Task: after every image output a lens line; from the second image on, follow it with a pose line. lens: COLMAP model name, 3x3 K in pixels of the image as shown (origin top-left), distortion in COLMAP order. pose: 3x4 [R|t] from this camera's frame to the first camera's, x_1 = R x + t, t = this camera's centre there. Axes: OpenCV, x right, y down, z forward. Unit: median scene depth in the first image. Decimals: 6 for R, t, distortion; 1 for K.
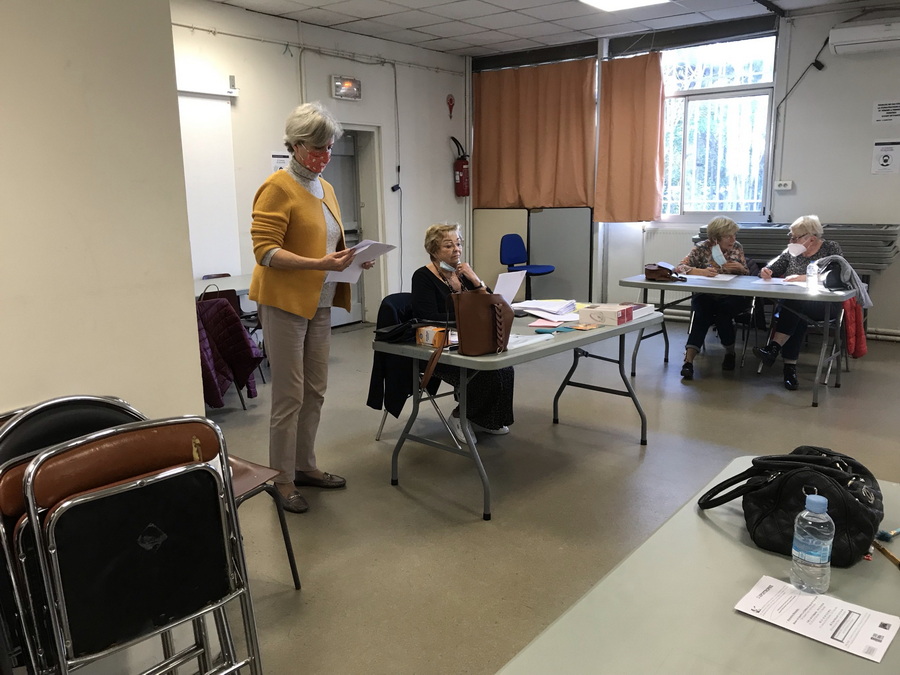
lens RADIAL K [[746.6, 0, 443.7], [0, 746.6, 343.6], [0, 0, 1]] dist [0.014458, -0.011435]
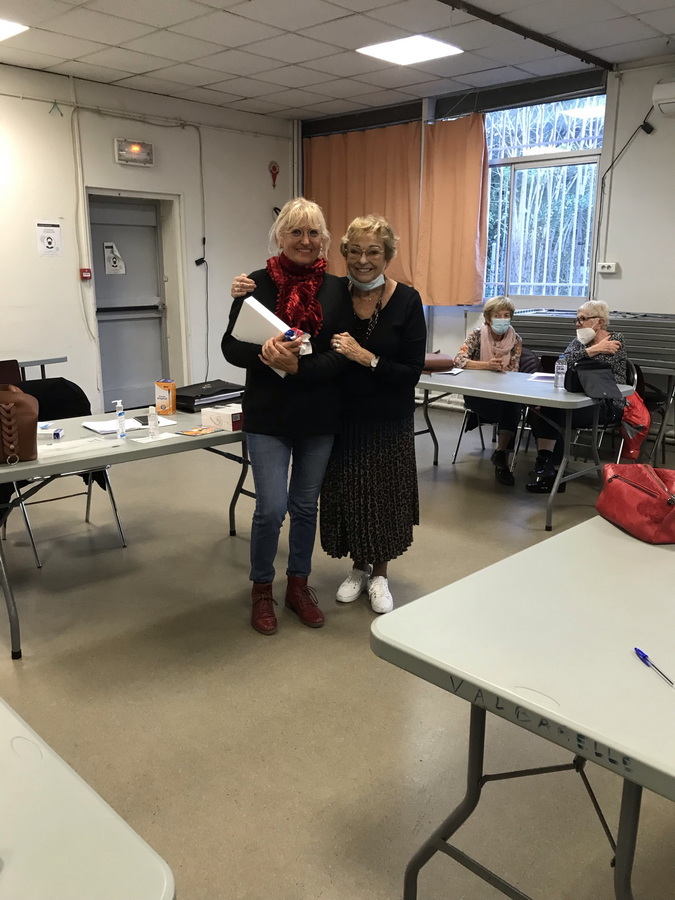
lens RADIAL K [[746.6, 0, 337.6], [0, 746.6, 441.2], [0, 0, 1]] dist [0.014458, -0.011435]
pose [[0.995065, 0.040786, -0.090460, 0.226827], [-0.038249, 0.998830, 0.029601, -0.022219], [0.091562, -0.025995, 0.995460, 0.095409]]
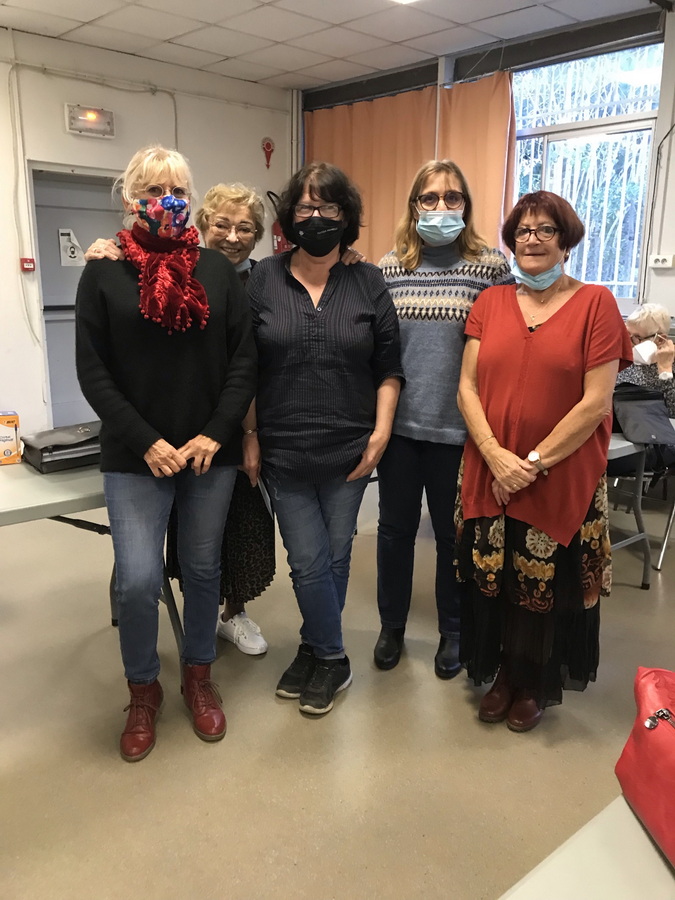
lens RADIAL K [[746.6, 0, 347.0], [0, 746.6, 438.1], [0, 0, 1]] dist [0.014458, -0.011435]
pose [[0.988103, 0.060290, -0.141487, 0.273335], [-0.057264, 0.998037, 0.025360, -0.049196], [0.142738, -0.016956, 0.989615, 0.271719]]
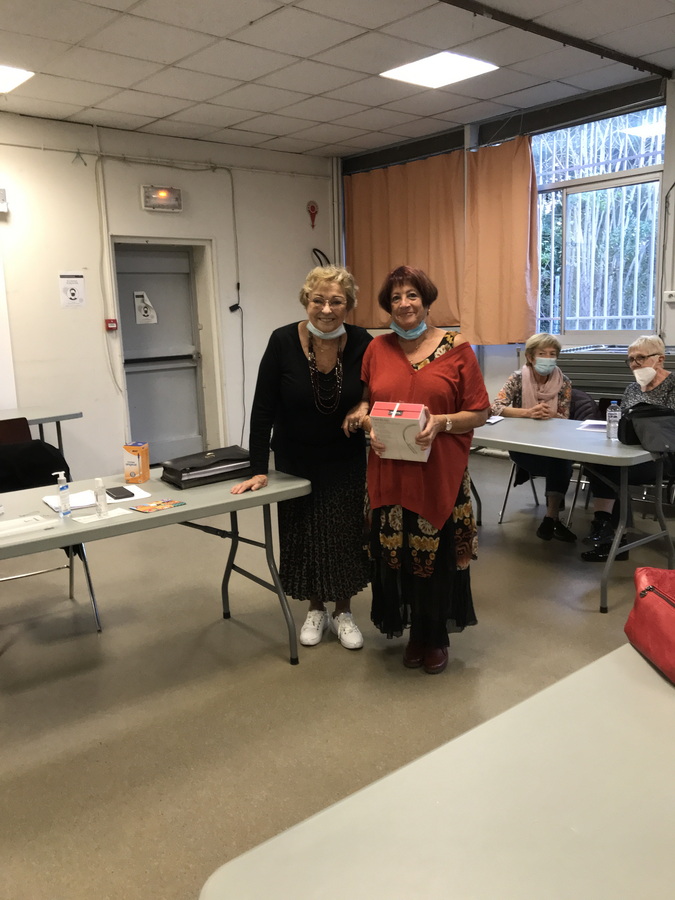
lens RADIAL K [[746.6, 0, 338.9], [0, 746.6, 439.1], [0, 0, 1]] dist [0.014458, -0.011435]
pose [[0.980628, 0.015474, -0.195268, 0.265611], [-0.020584, 0.999496, -0.024166, -0.038008], [0.194795, 0.027717, 0.980452, 0.180221]]
